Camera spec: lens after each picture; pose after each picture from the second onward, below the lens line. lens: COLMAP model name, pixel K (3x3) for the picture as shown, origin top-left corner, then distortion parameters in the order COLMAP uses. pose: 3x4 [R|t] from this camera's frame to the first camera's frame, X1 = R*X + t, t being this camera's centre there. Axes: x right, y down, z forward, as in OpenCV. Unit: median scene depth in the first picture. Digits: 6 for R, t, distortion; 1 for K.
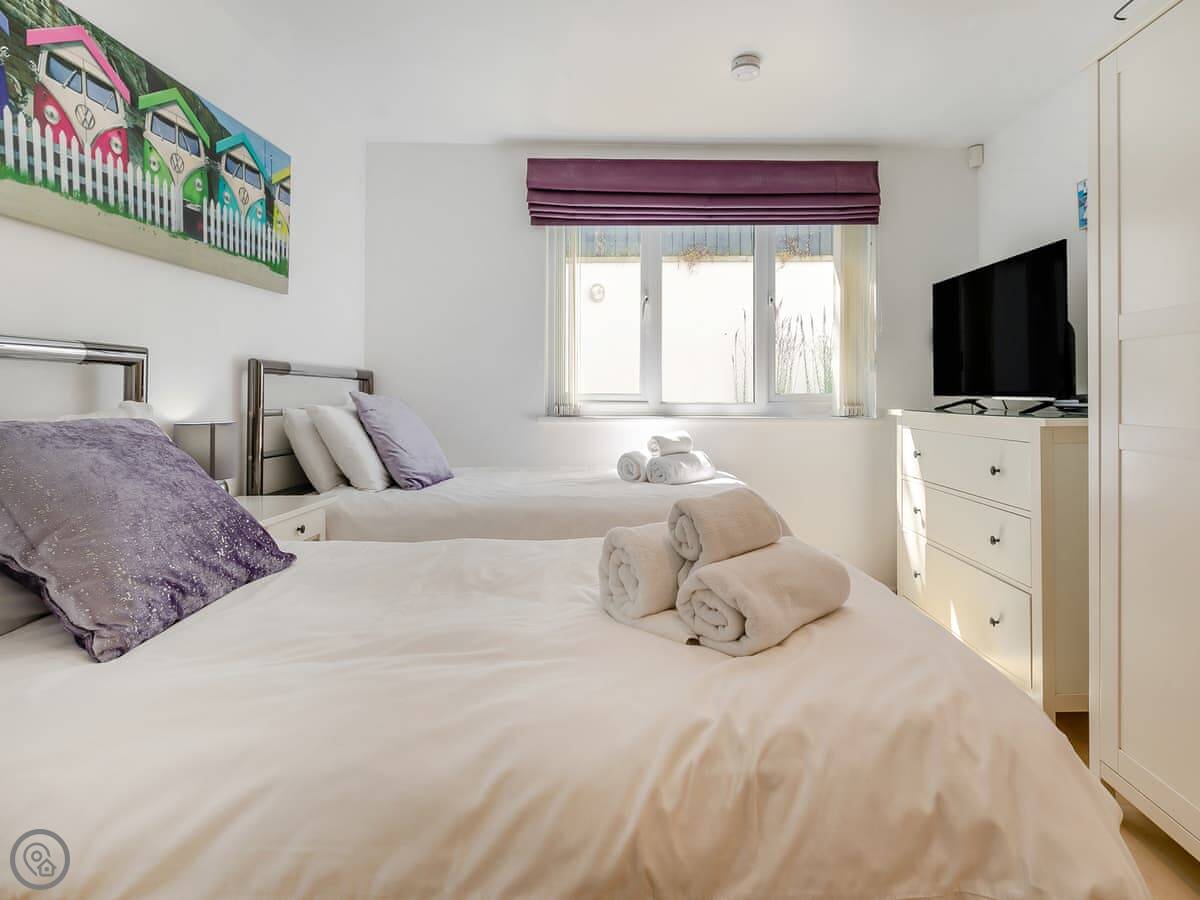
lens RADIAL K [[599.5, 0, 598.5], [0, 599.5, 385.5], [0, 0, 1]] dist [-0.000291, -0.000783]
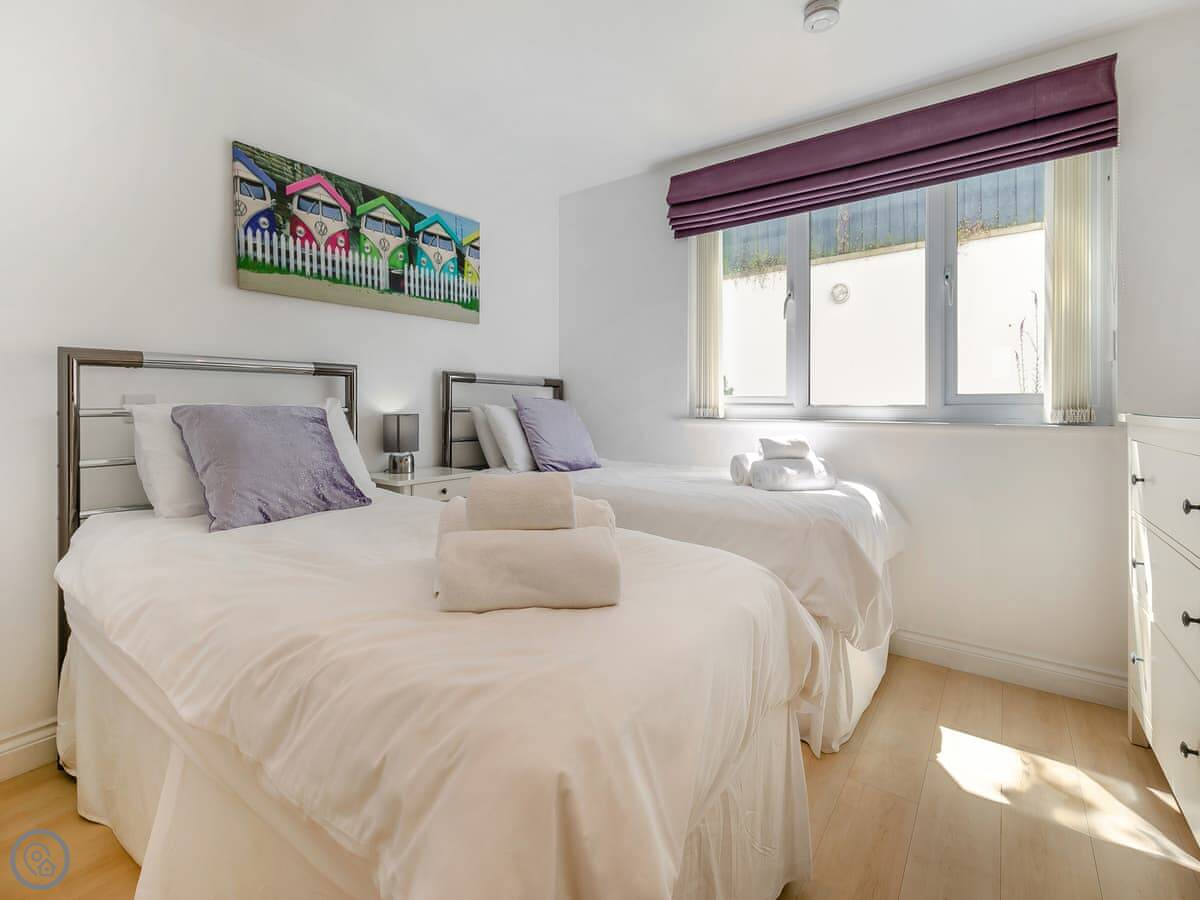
lens RADIAL K [[555.4, 0, 599.8], [0, 555.4, 408.2], [0, 0, 1]] dist [-0.000414, -0.000510]
pose [[0.792041, 0.002250, -0.610463, 0.567505], [0.005358, 0.999929, 0.010637, 0.033513], [0.610444, -0.011696, 0.791973, 0.192889]]
